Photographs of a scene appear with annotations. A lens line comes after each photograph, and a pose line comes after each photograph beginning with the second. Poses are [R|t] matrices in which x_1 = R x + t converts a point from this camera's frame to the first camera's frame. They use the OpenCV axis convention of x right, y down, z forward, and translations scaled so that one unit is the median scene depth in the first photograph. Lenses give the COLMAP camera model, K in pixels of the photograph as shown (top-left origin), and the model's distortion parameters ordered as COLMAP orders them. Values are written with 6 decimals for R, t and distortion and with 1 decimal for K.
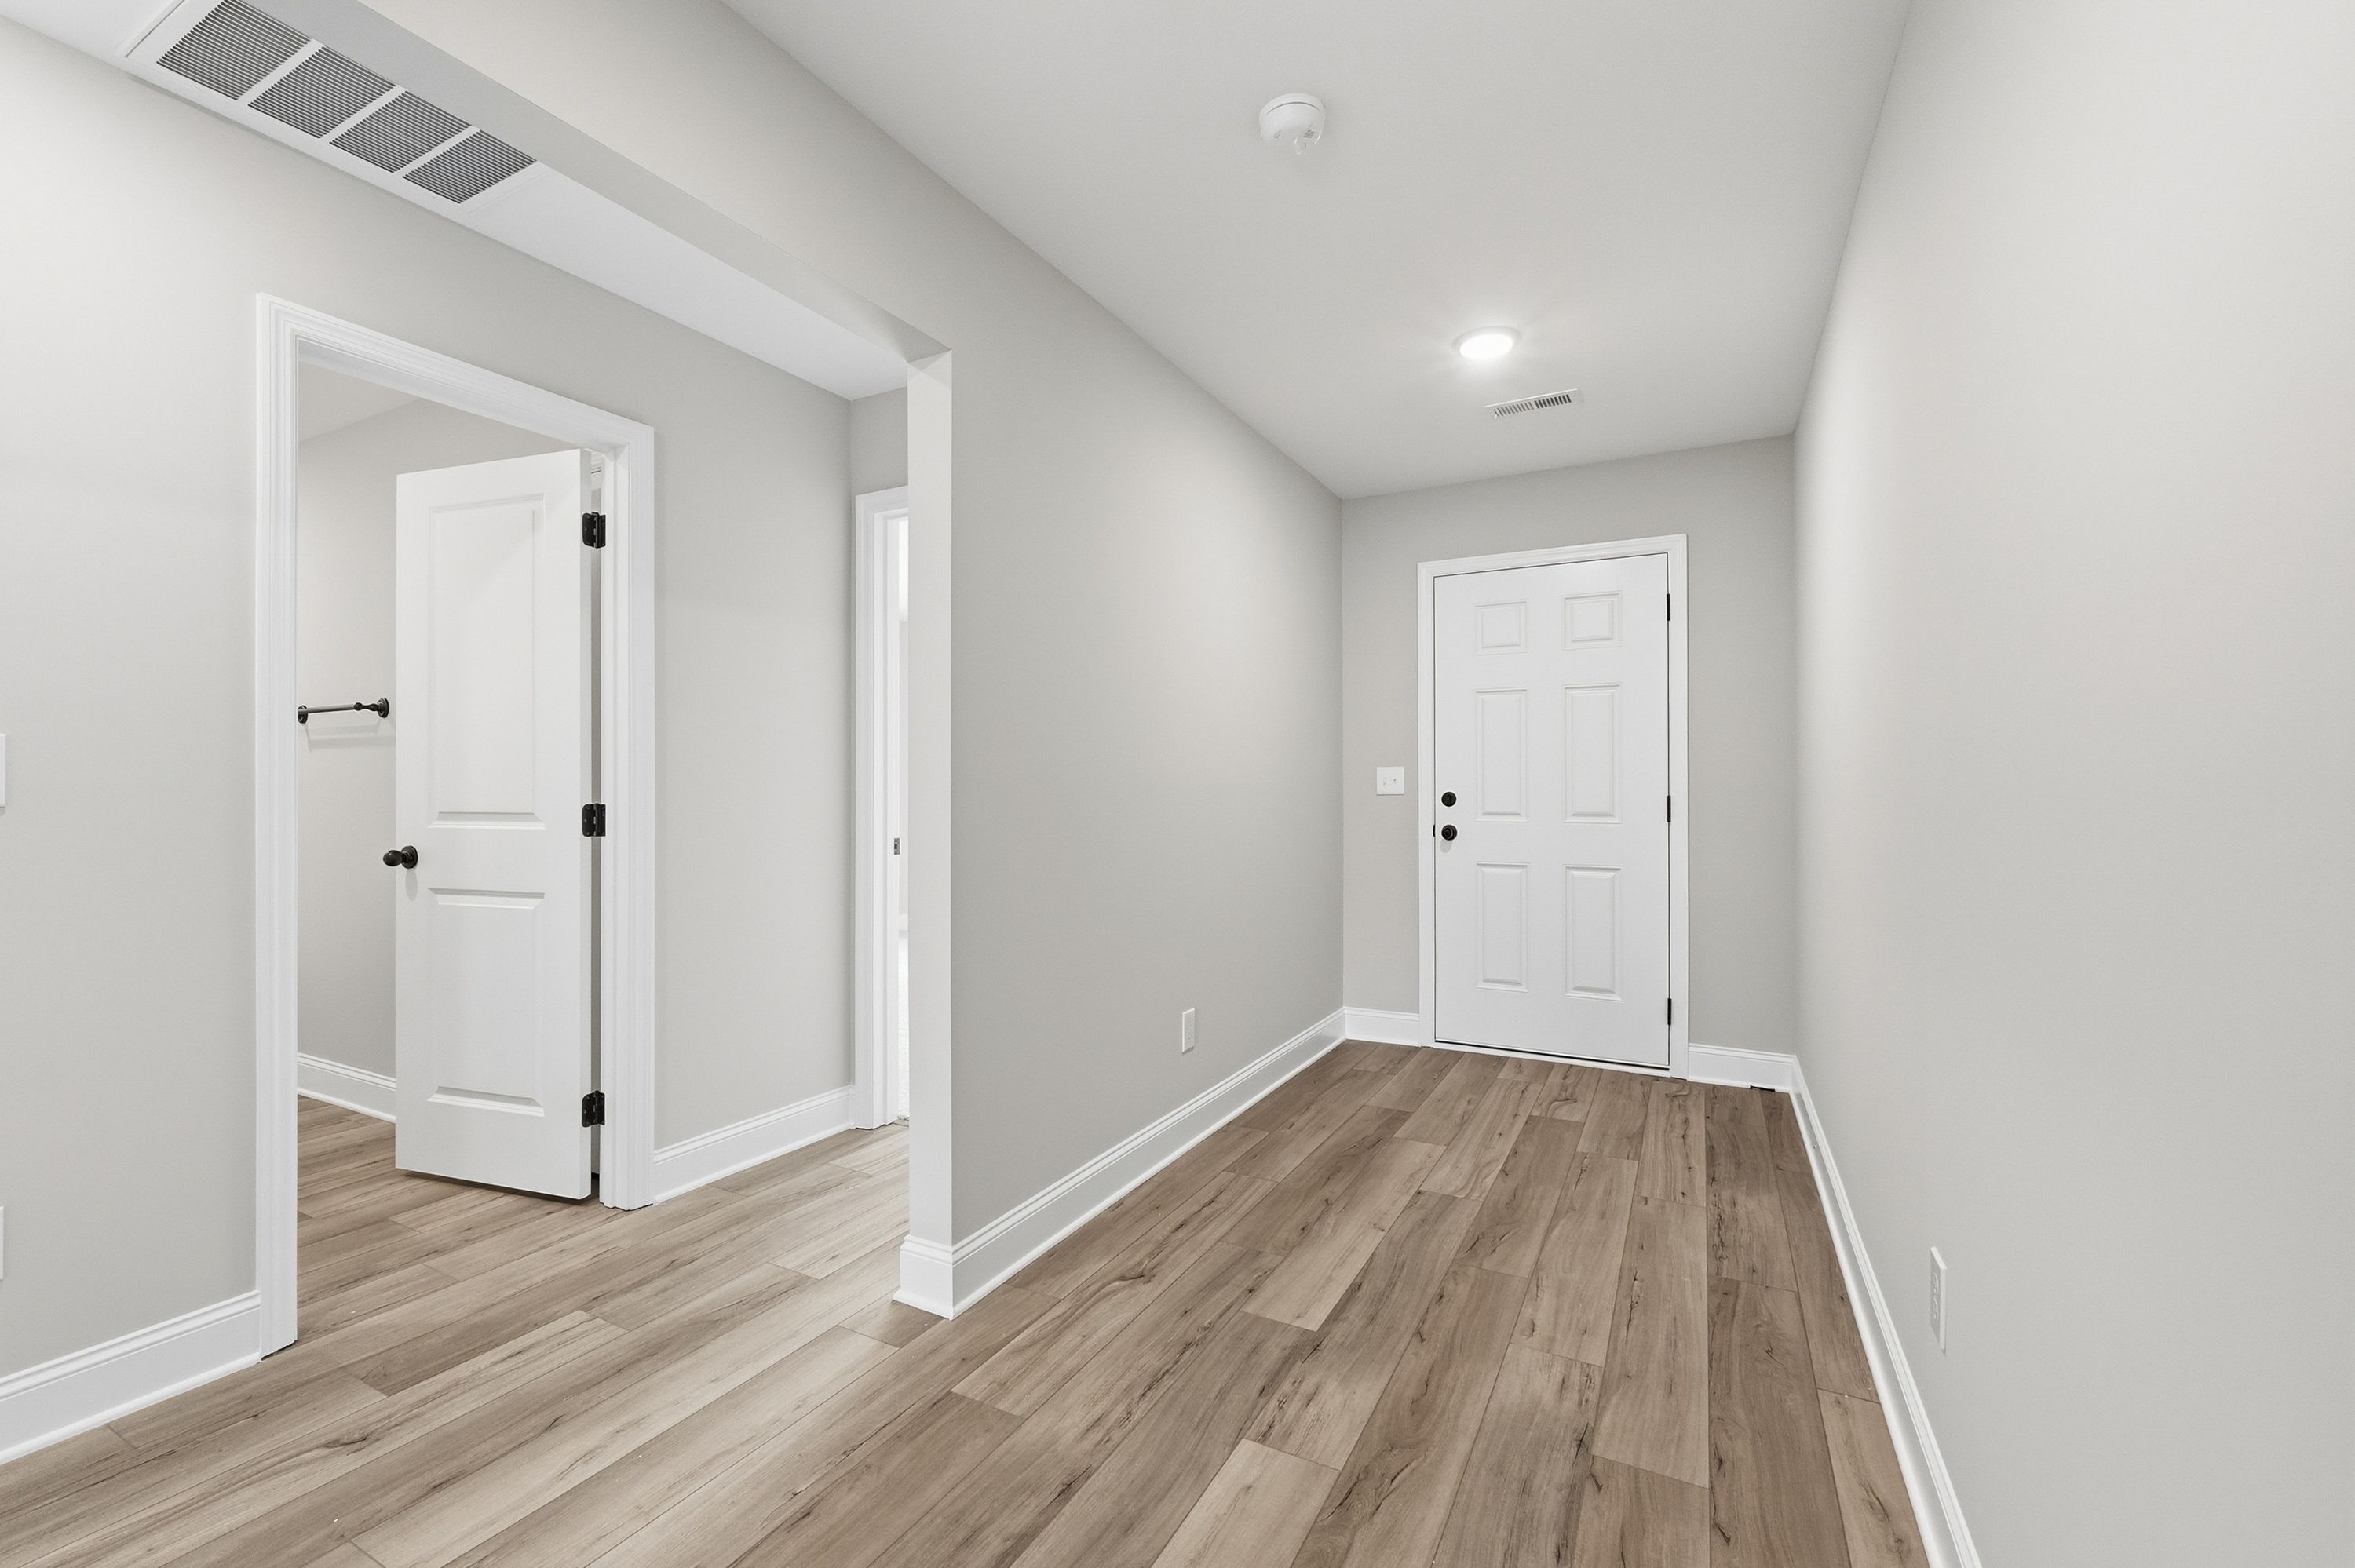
lens RADIAL K [[988.3, 0, 1177.1], [0, 988.3, 792.8], [0, 0, 1]] dist [-0.000087, 0.000175]
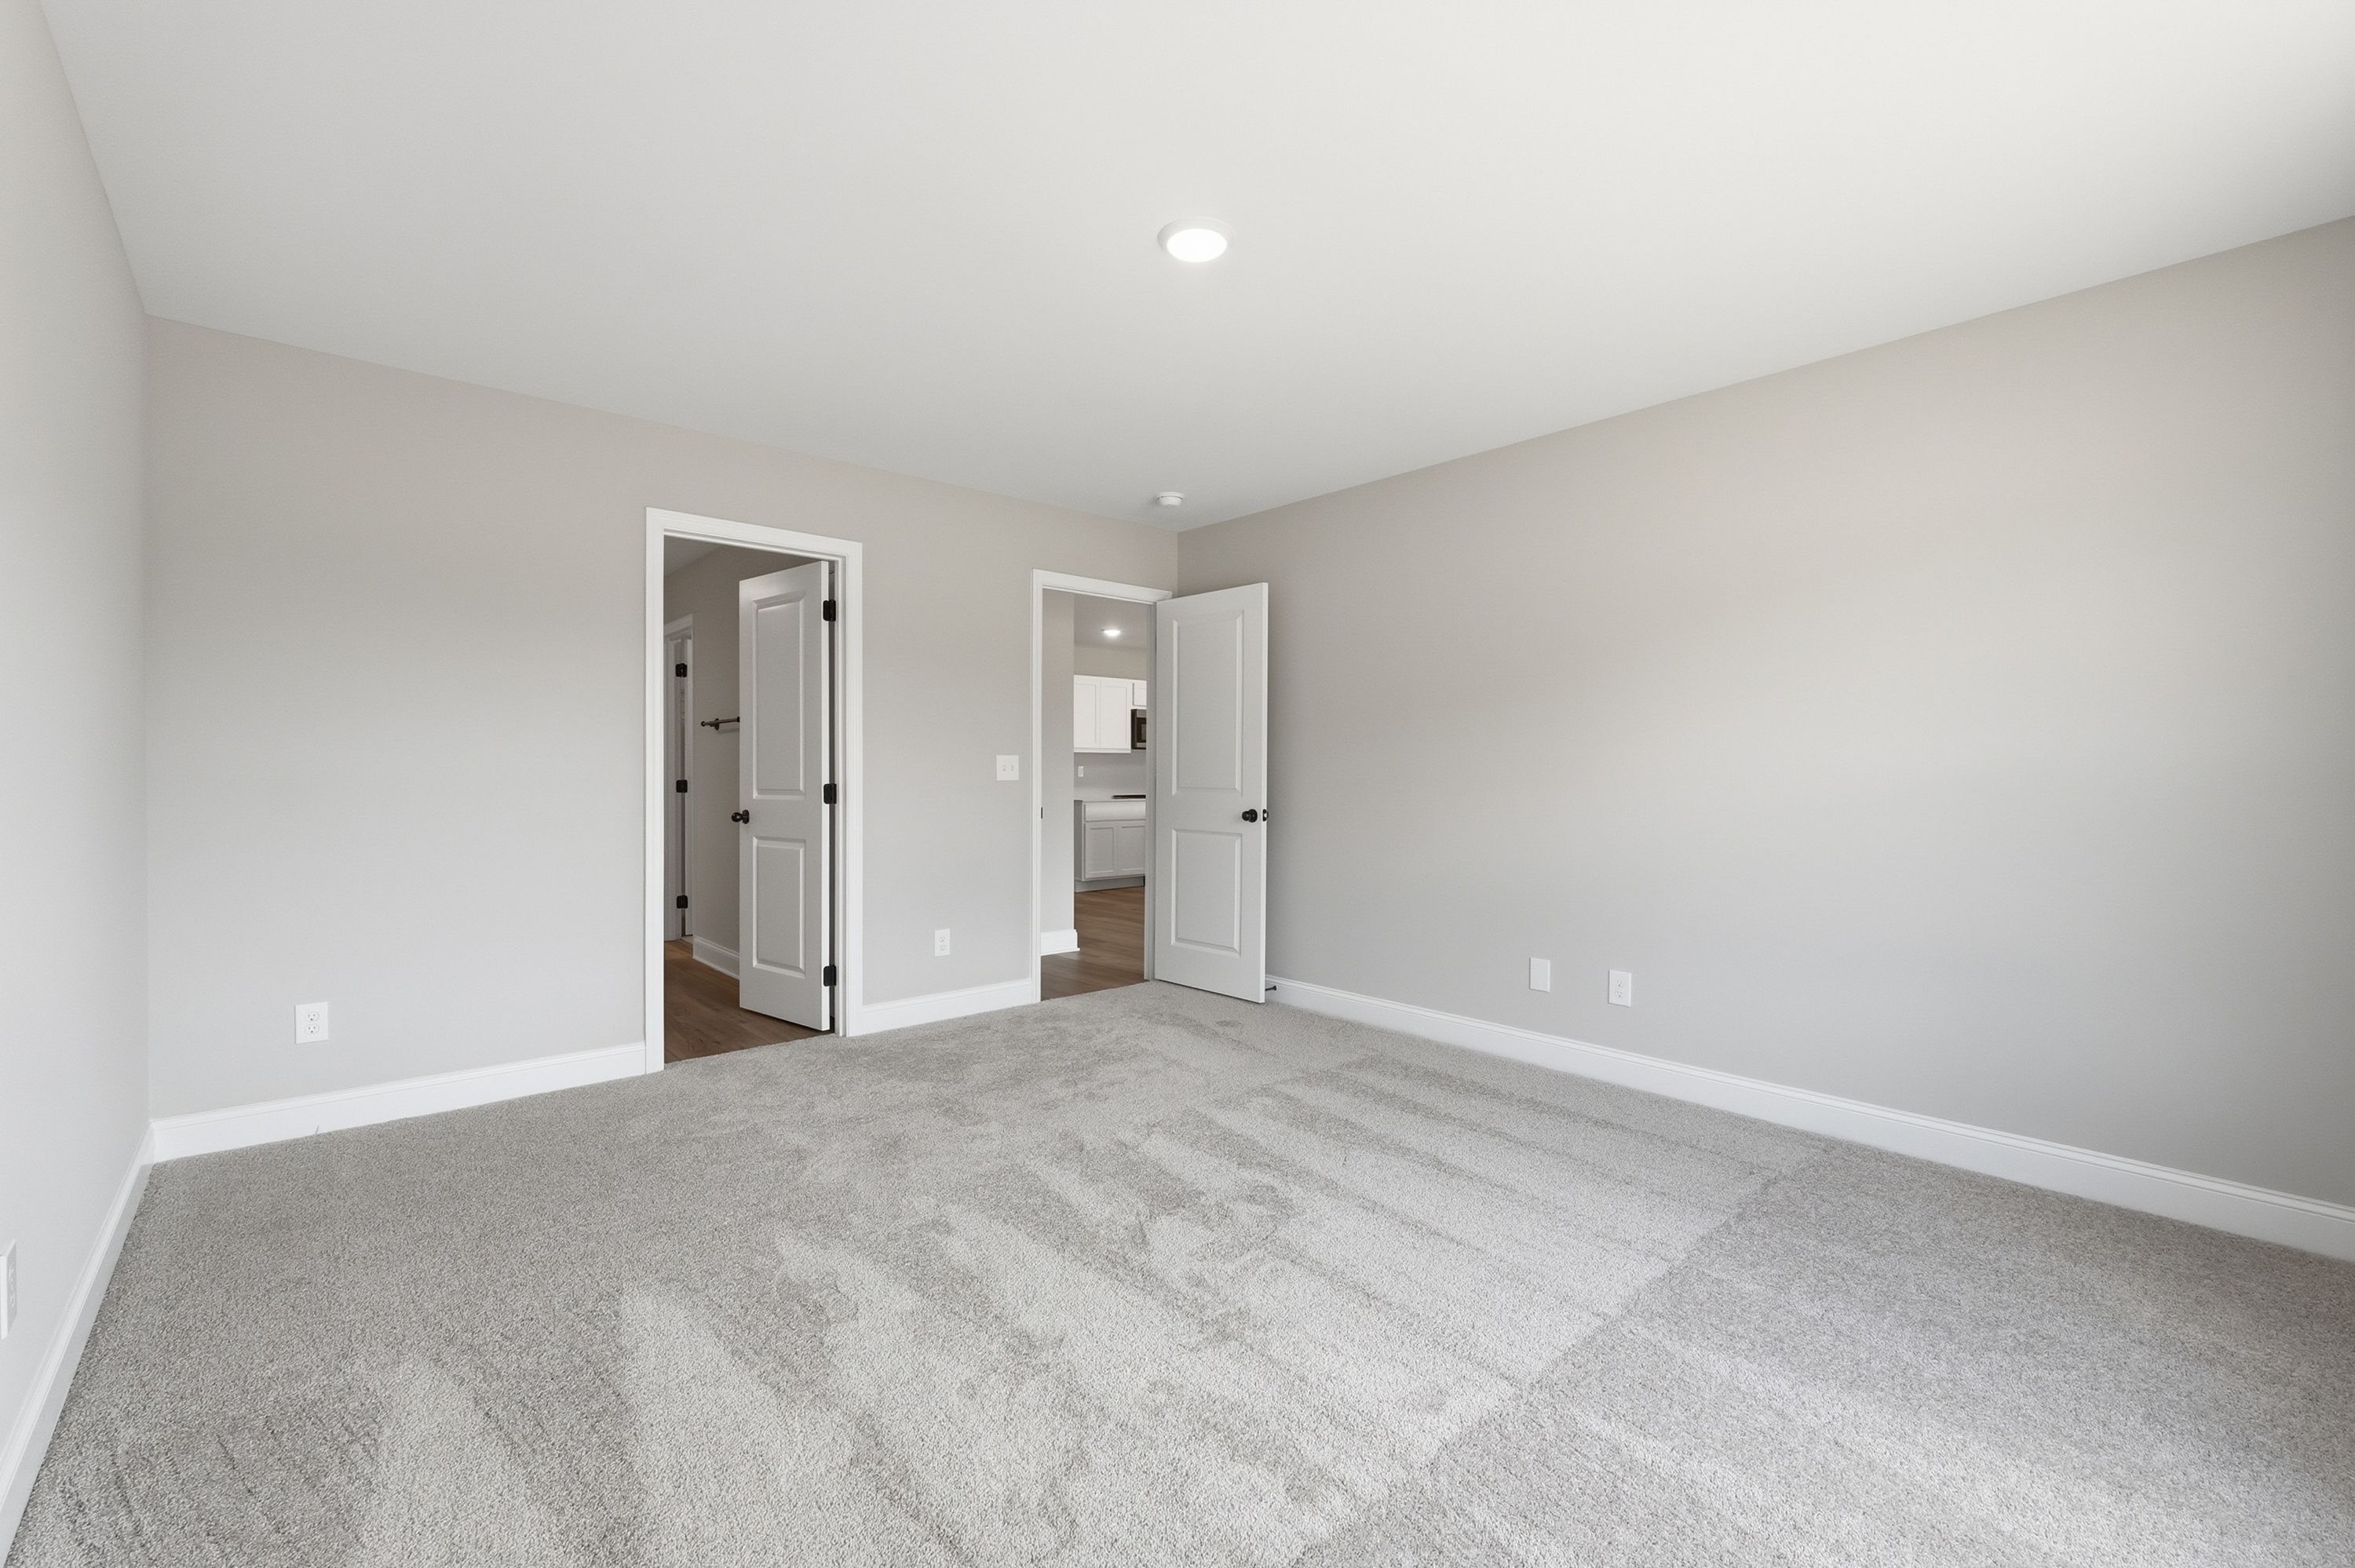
lens RADIAL K [[988.3, 0, 1178.5], [0, 988.3, 783.7], [0, 0, 1]] dist [-0.000087, 0.000175]
pose [[0.940439, 0.000741, -0.339961, 0.471410], [0.001246, 0.999983, 0.005628, 0.002759], [0.339959, -0.005716, 0.940423, -0.303666]]
